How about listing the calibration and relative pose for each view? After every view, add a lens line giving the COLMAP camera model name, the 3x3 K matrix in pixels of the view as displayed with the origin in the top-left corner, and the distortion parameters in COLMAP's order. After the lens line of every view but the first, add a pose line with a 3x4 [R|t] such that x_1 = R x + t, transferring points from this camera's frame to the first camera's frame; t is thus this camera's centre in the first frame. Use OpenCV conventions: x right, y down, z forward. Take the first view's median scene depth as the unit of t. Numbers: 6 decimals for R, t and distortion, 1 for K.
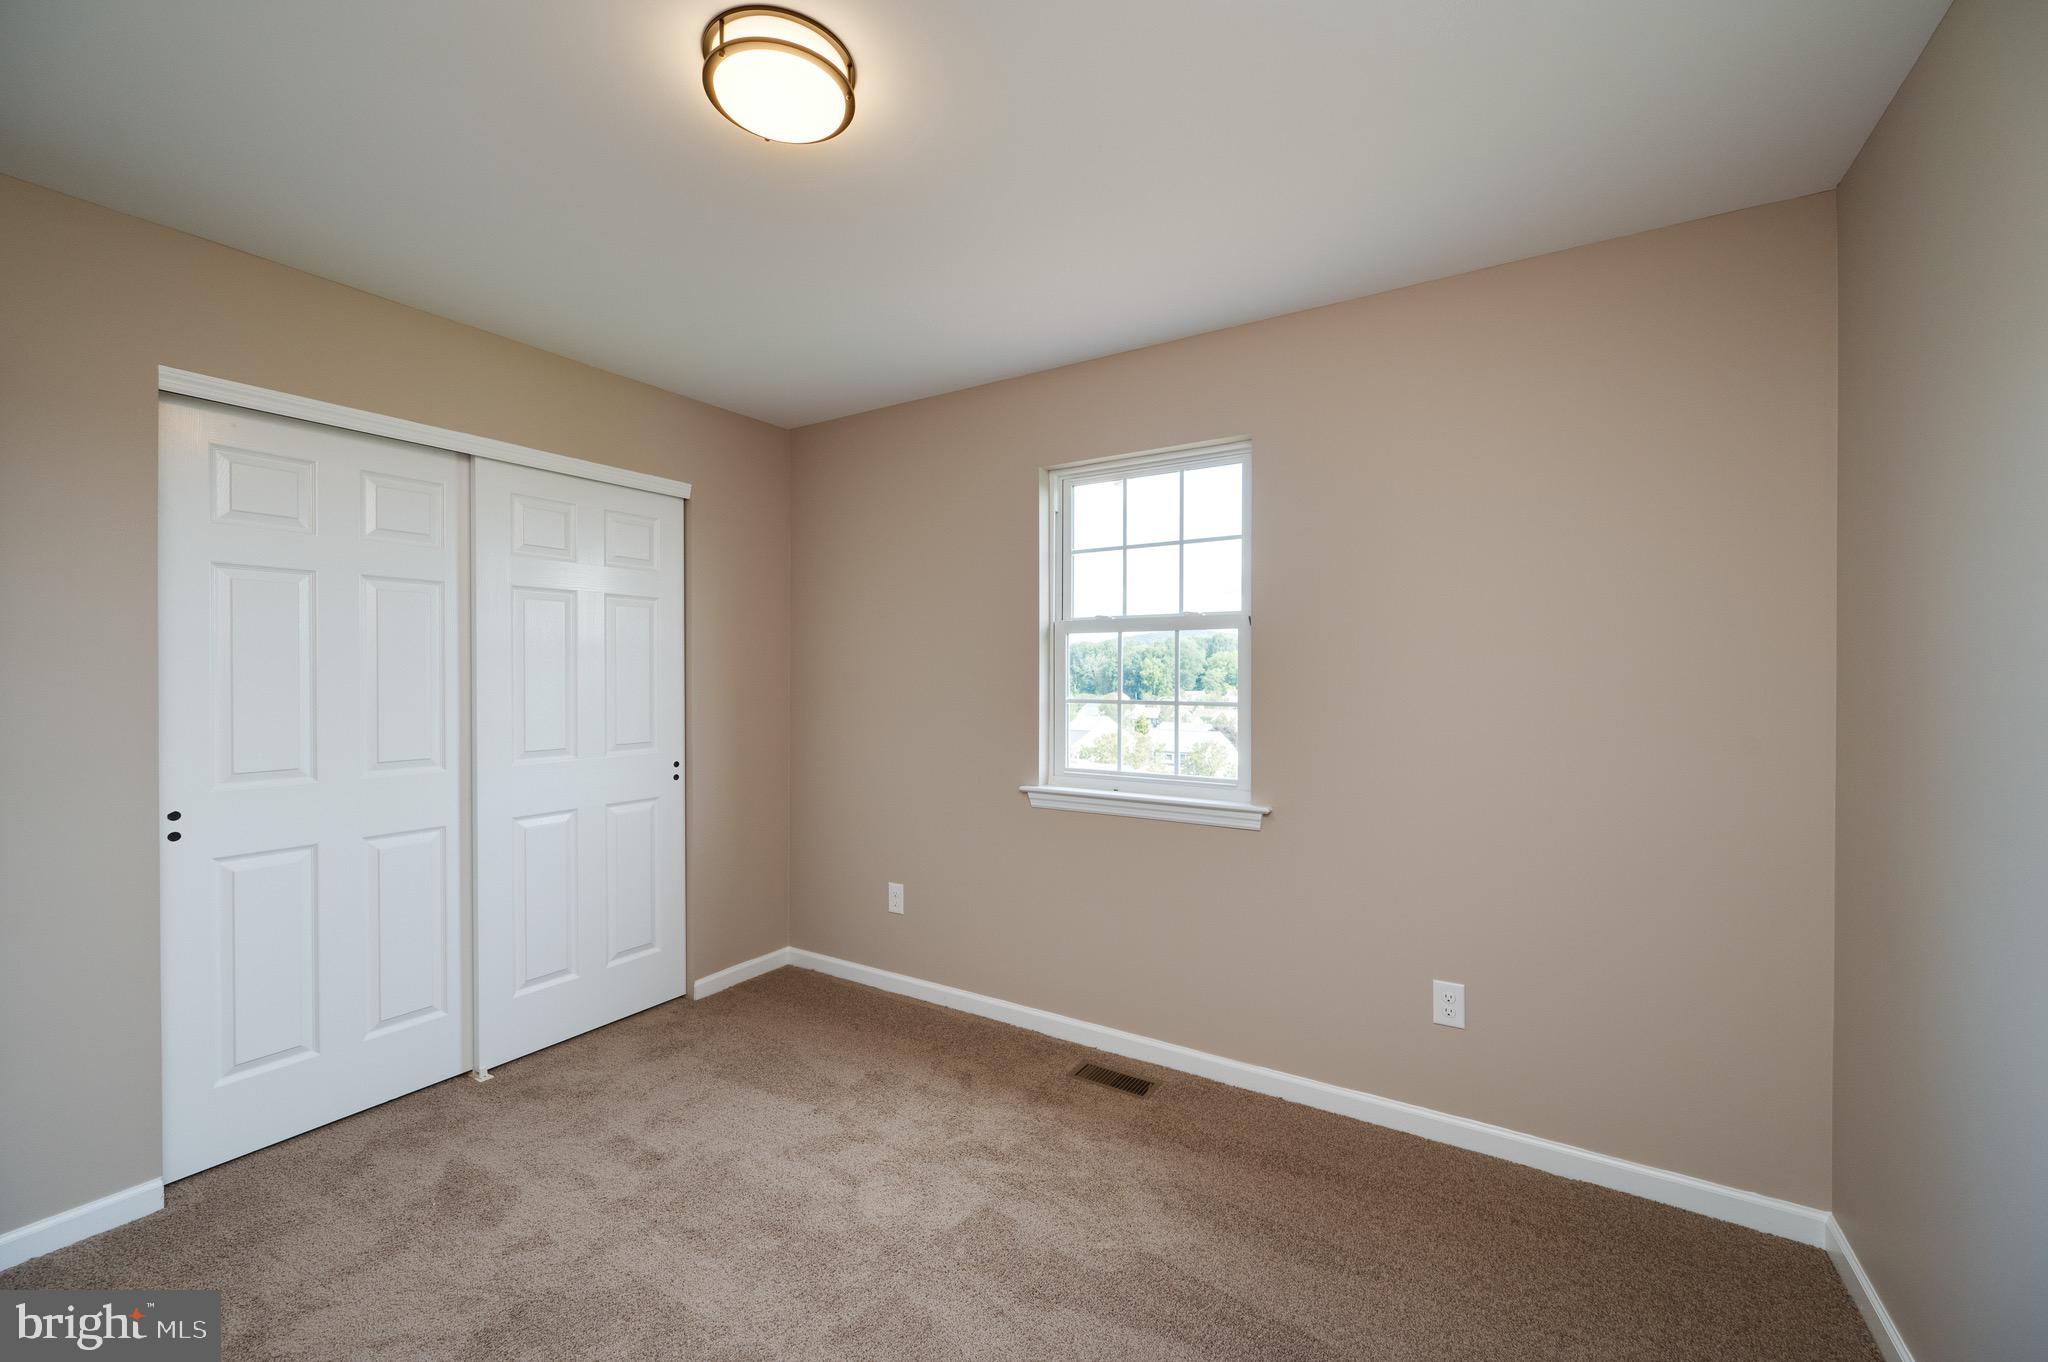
lens RADIAL K [[805.9, 0, 1006.0], [0, 805.9, 675.5], [0, 0, 1]] dist [-0.000541, -0.000103]
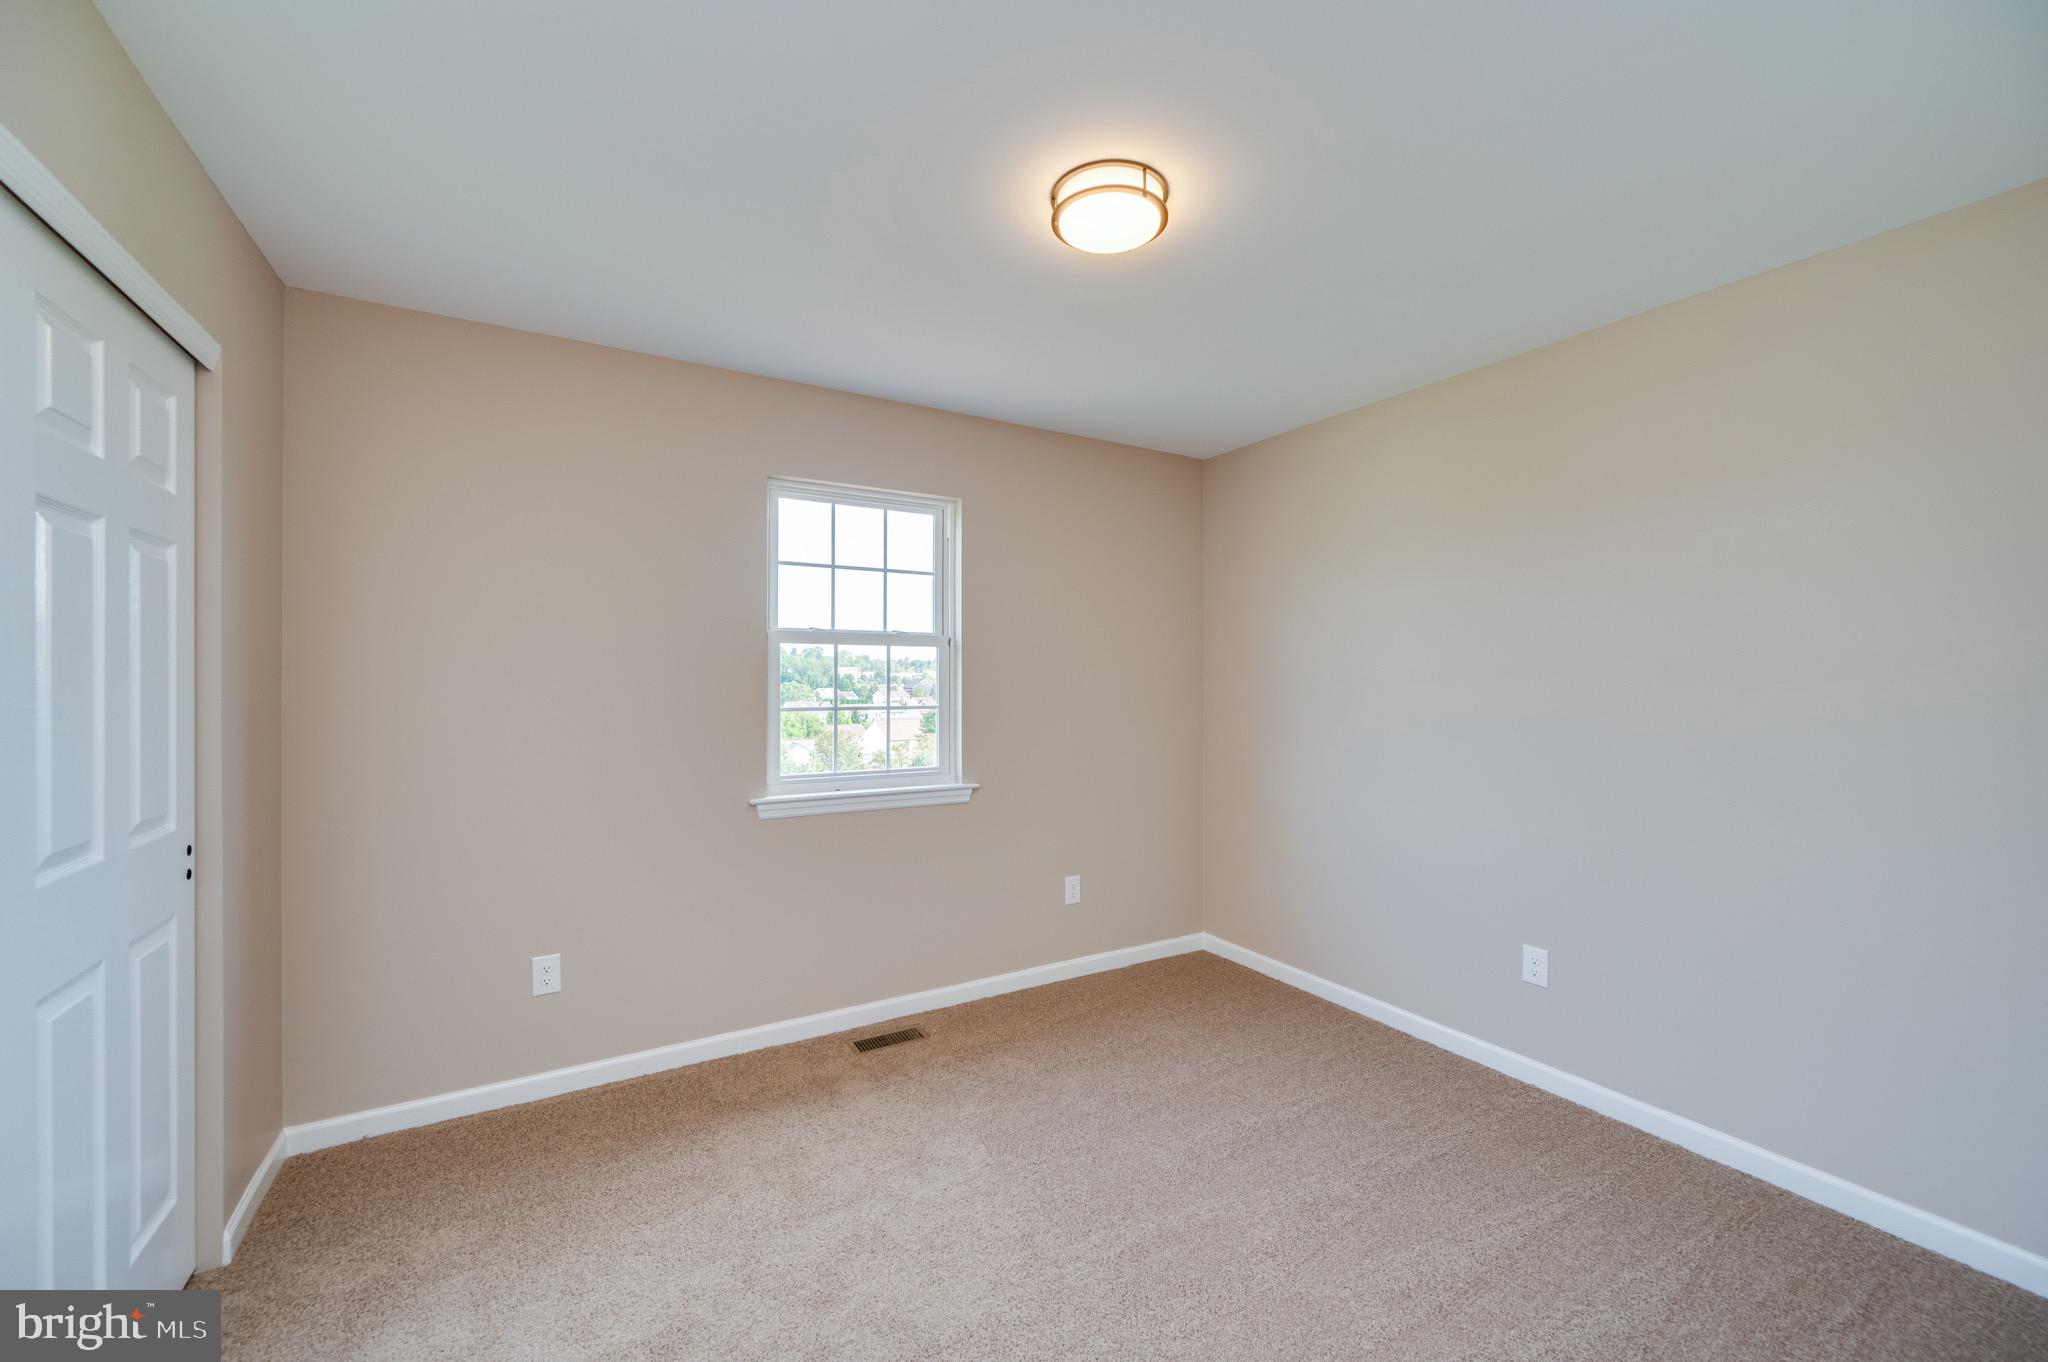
lens RADIAL K [[805.9, 0, 1009.2], [0, 805.9, 680.0], [0, 0, 1]] dist [-0.000541, -0.000103]
pose [[0.460504, 0.003378, 0.887651, -0.718212], [0.002737, 0.999983, -0.005225, 0.000563], [-0.887654, 0.004836, 0.460487, 0.293163]]
